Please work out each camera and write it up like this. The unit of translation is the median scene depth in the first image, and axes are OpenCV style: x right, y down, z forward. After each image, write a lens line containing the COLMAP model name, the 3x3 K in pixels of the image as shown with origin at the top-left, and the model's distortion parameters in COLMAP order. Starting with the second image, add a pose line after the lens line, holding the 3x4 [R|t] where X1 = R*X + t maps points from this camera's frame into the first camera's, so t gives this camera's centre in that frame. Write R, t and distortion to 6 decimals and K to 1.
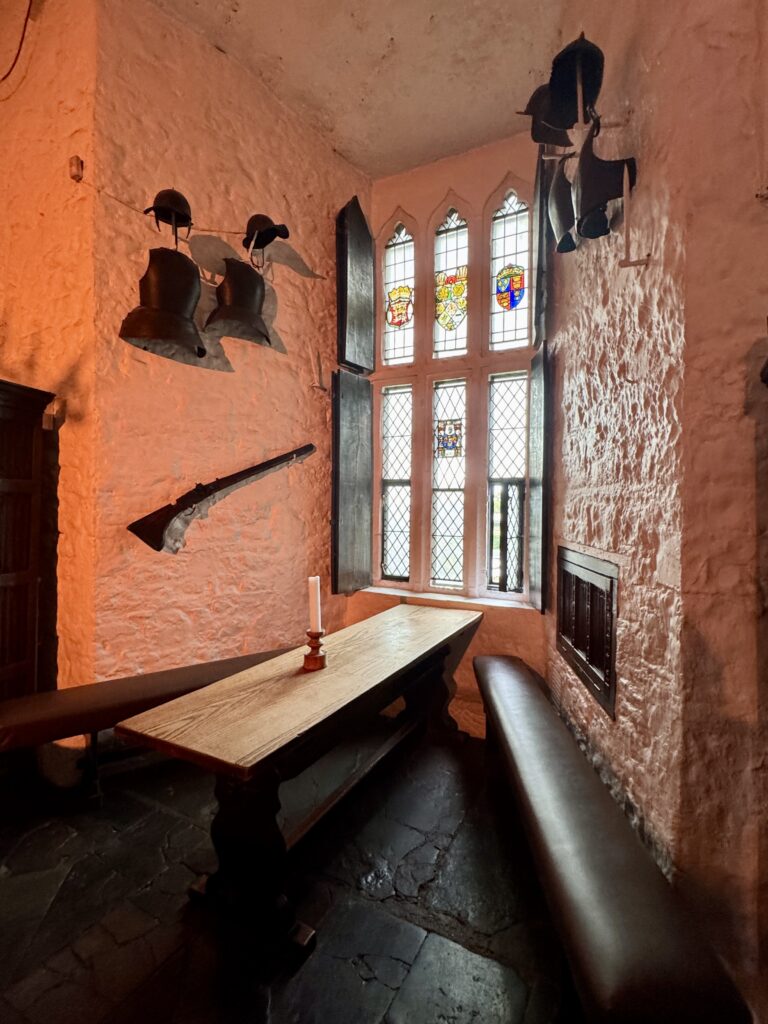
lens RADIAL K [[486.1, 0, 387.3], [0, 486.1, 508.6], [0, 0, 1]] dist [0.021784, 0.000100]
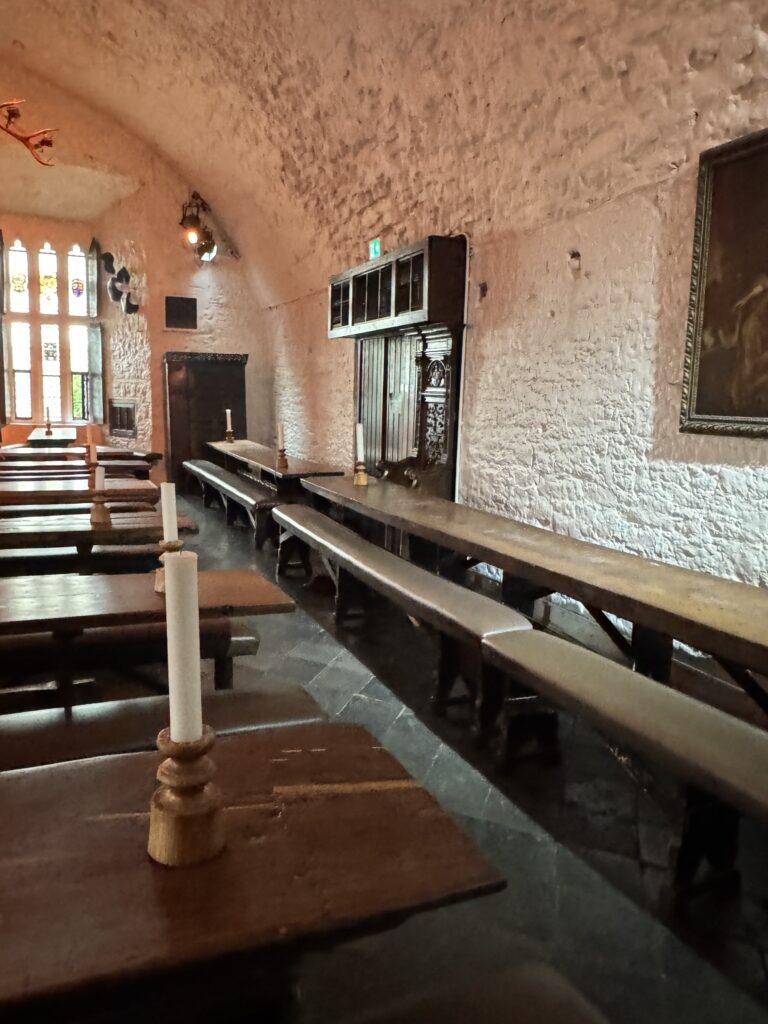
lens RADIAL K [[780.2, 0, 384.1], [0, 780.2, 509.9], [0, 0, 1]] dist [0.000120, 0.000174]
pose [[0.647828, -0.106342, 0.754328, -1.650730], [-0.014409, 0.988321, 0.151704, 0.003529], [-0.761651, -0.109147, 0.638729, -2.493528]]
